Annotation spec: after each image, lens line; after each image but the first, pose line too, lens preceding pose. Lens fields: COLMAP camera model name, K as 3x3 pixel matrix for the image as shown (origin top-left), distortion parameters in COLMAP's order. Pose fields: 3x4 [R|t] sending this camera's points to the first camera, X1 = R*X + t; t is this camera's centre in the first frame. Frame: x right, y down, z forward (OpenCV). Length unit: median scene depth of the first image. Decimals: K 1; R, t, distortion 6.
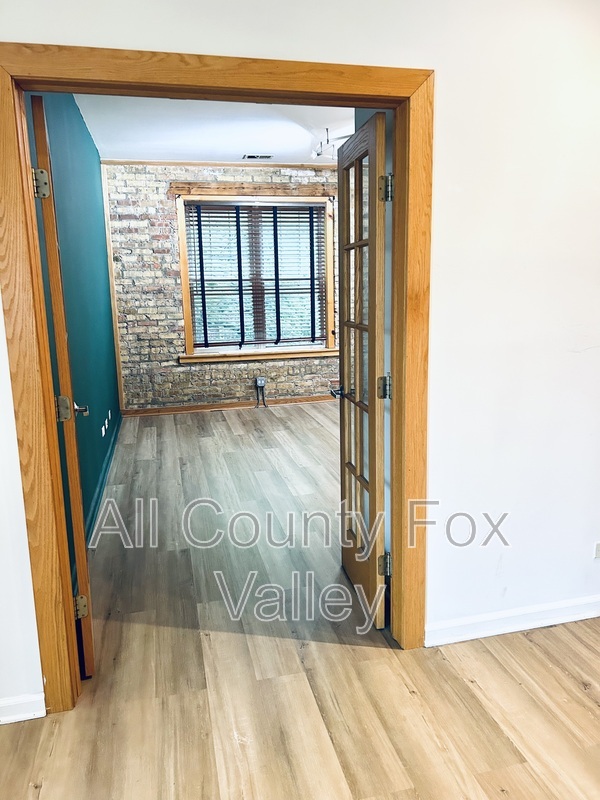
lens RADIAL K [[602.8, 0, 300.0], [0, 602.8, 400.0], [0, 0, 1]] dist [0.085247, -0.120329]
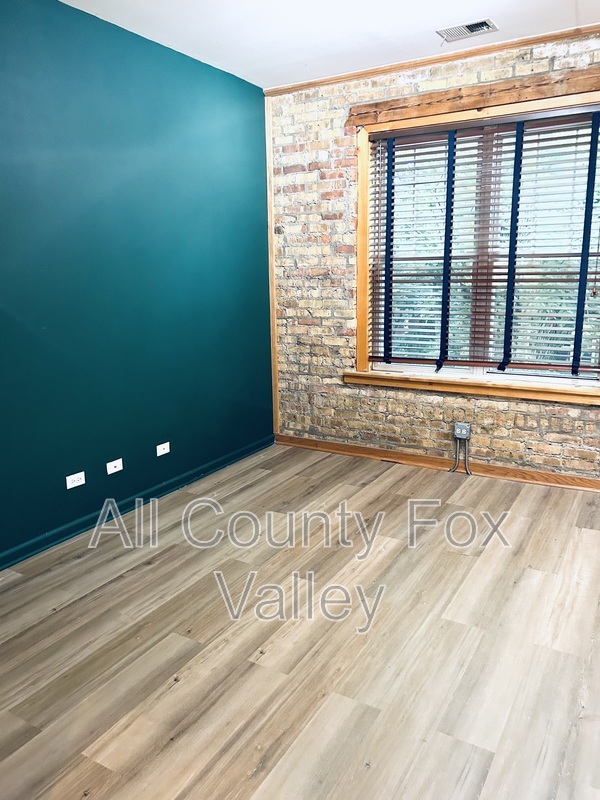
lens RADIAL K [[602.8, 0, 300.0], [0, 602.8, 400.0], [0, 0, 1]] dist [0.085247, -0.120329]
pose [[0.720740, 0.157764, -0.675014, 0.228033], [-0.128665, 0.987283, 0.093368, -0.099315], [0.681160, 0.019557, 0.731873, 0.474514]]
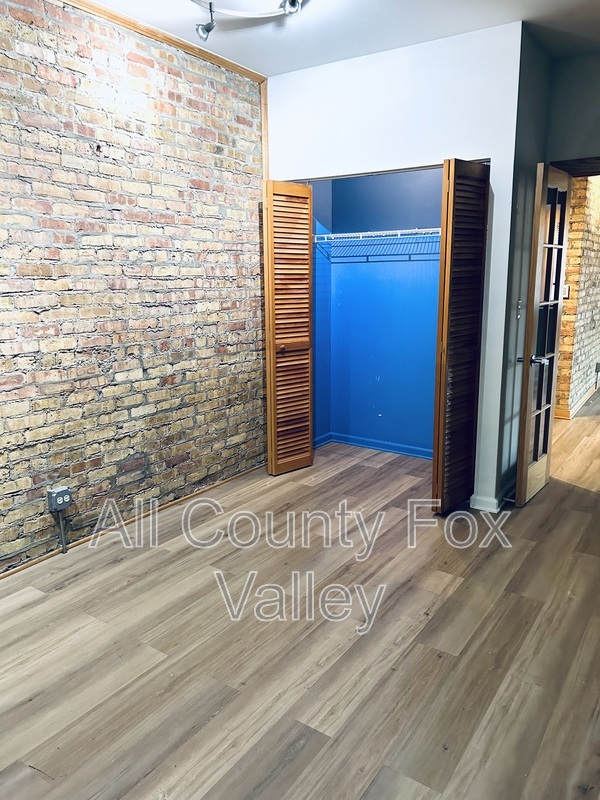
lens RADIAL K [[602.8, 0, 300.0], [0, 602.8, 400.0], [0, 0, 1]] dist [0.085247, -0.120329]
pose [[-0.677800, -0.123871, 0.724737, -0.225728], [0.158235, 0.938032, 0.308314, -0.174250], [-0.718018, 0.323654, -0.616197, 0.924160]]
